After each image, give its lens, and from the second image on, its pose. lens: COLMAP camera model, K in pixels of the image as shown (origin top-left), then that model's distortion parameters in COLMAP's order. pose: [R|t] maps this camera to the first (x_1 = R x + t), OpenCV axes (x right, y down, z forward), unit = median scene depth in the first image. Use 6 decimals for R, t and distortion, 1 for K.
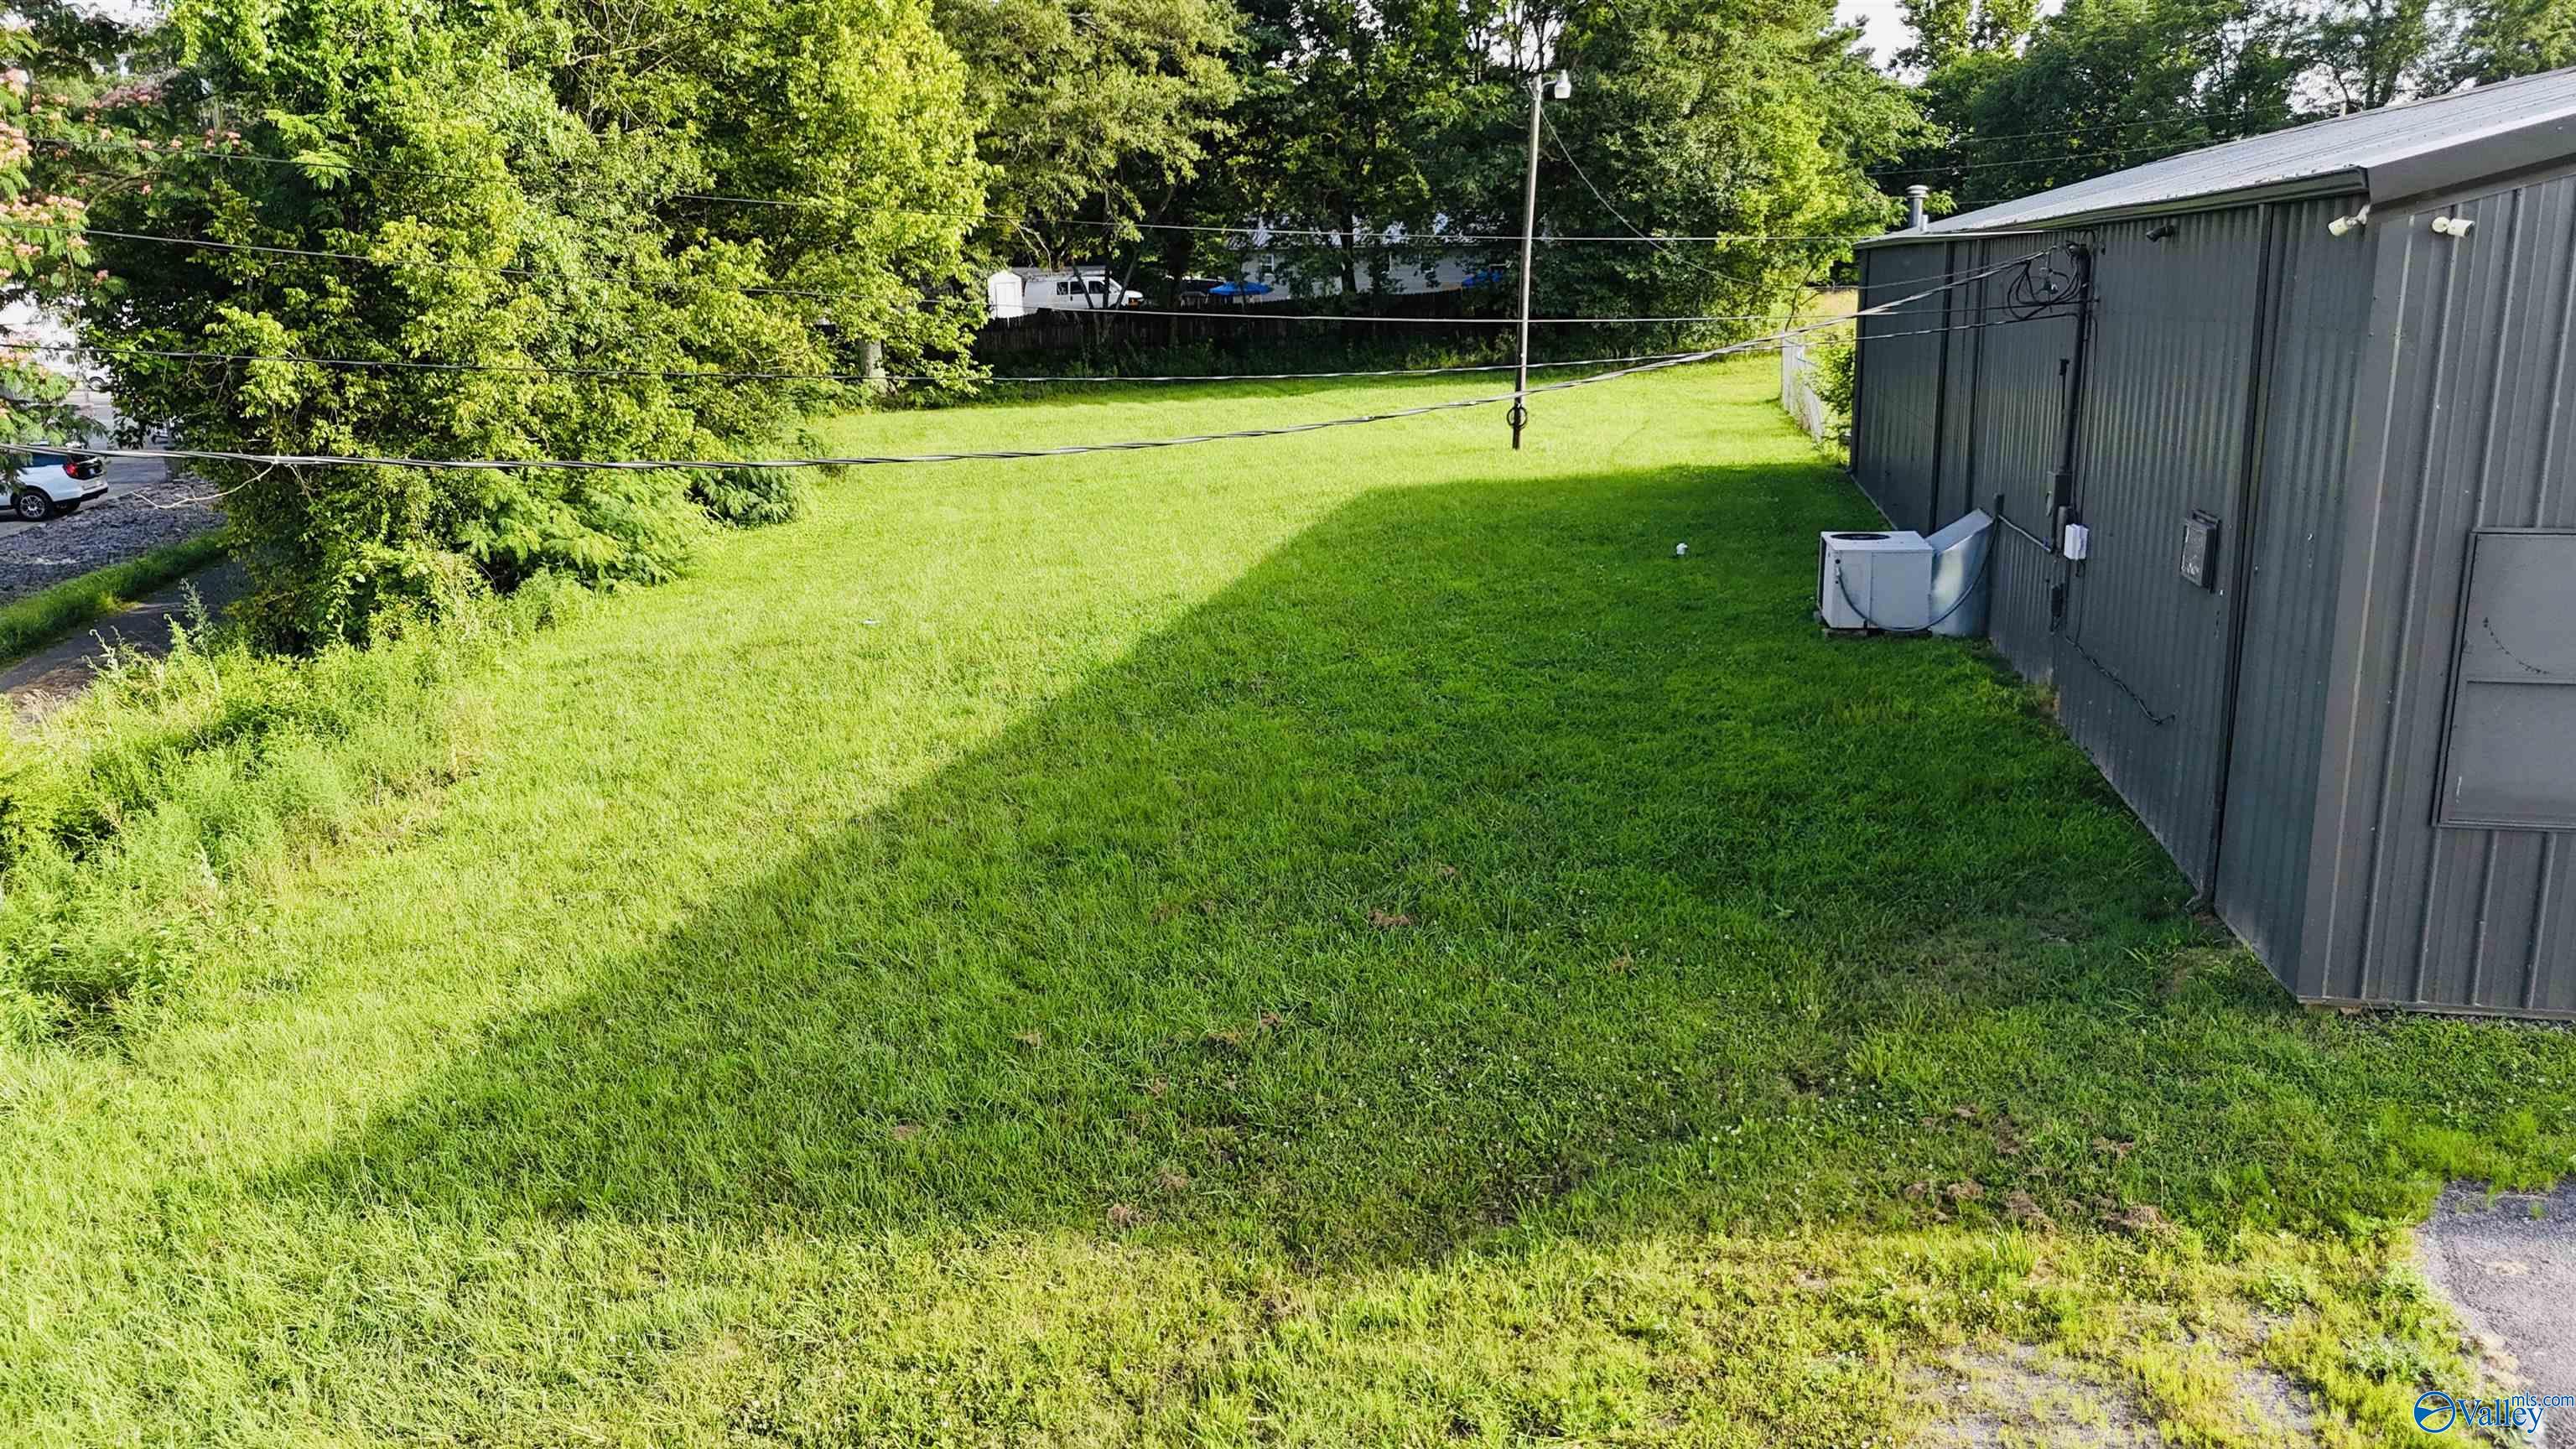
lens RADIAL K [[1905.2, 0, 1297.4], [0, 1905.2, 731.6], [0, 0, 1]] dist [0.082233, -0.081702]
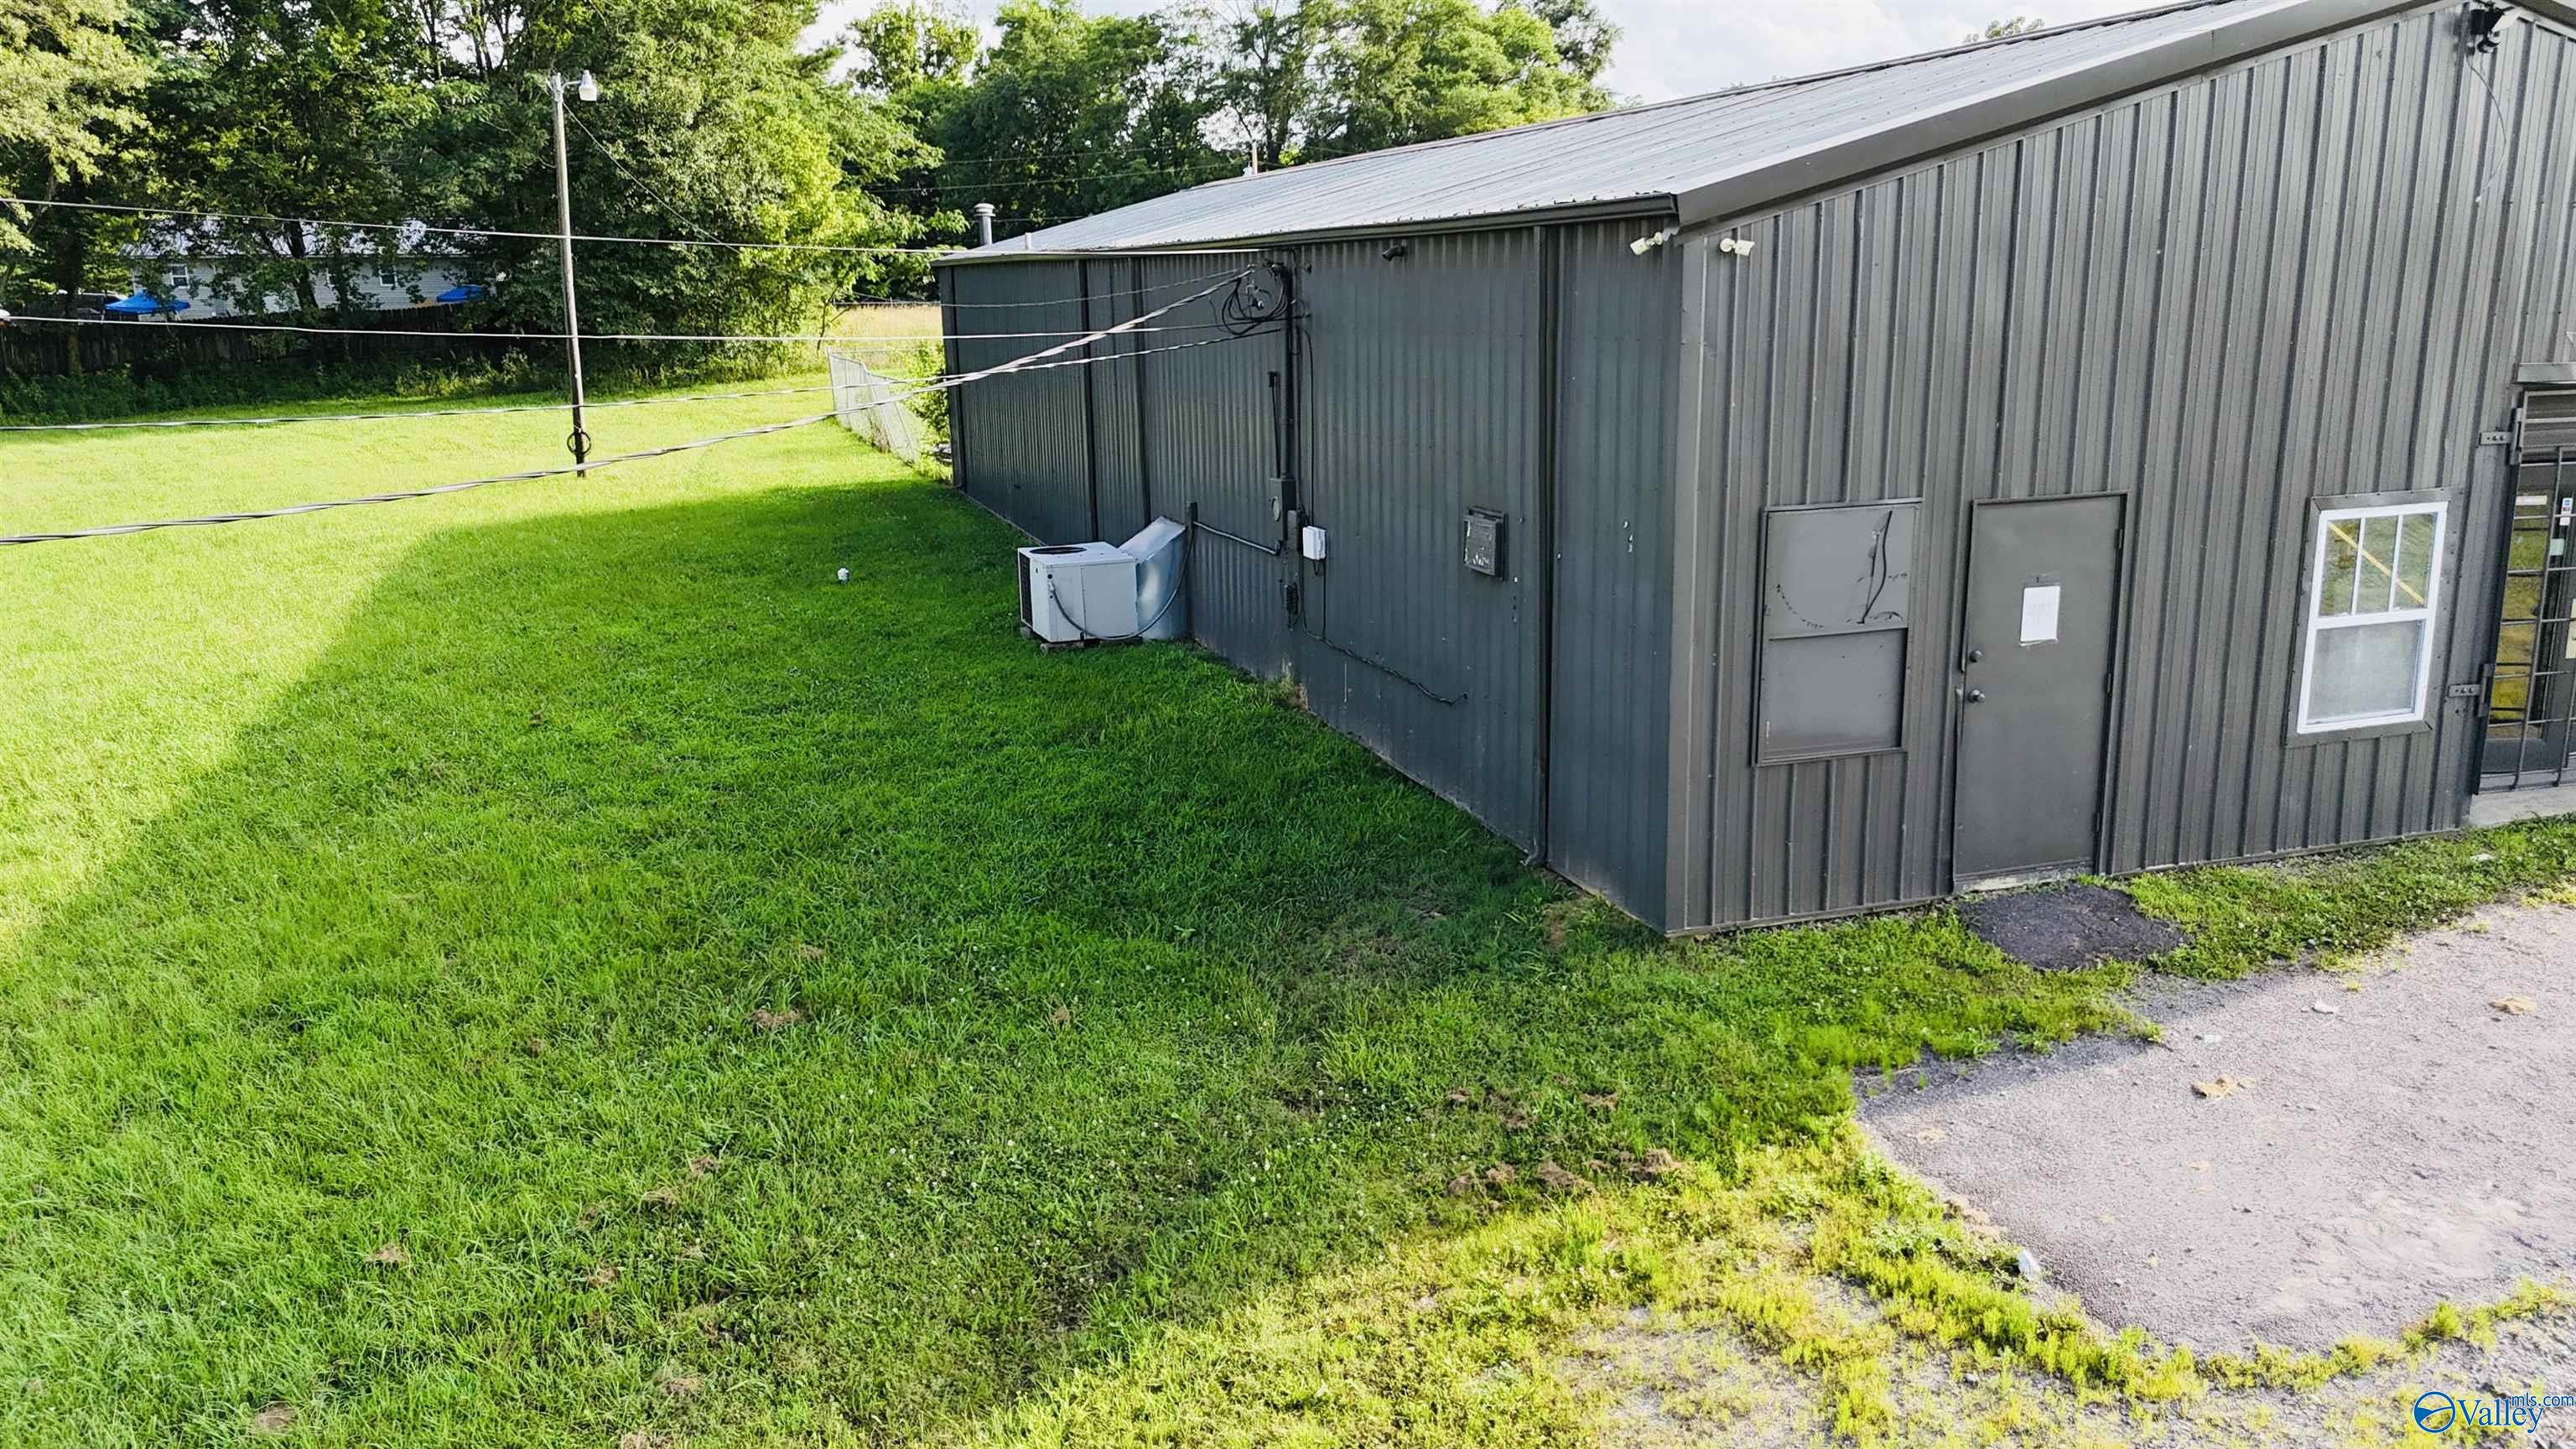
lens RADIAL K [[1905.2, 0, 1297.4], [0, 1905.2, 731.6], [0, 0, 1]] dist [0.082233, -0.081702]
pose [[0.871395, -0.116774, 0.476481, -0.087063], [0.120624, 0.992440, 0.022625, -0.013956], [-0.475521, 0.037760, 0.878894, 0.058043]]
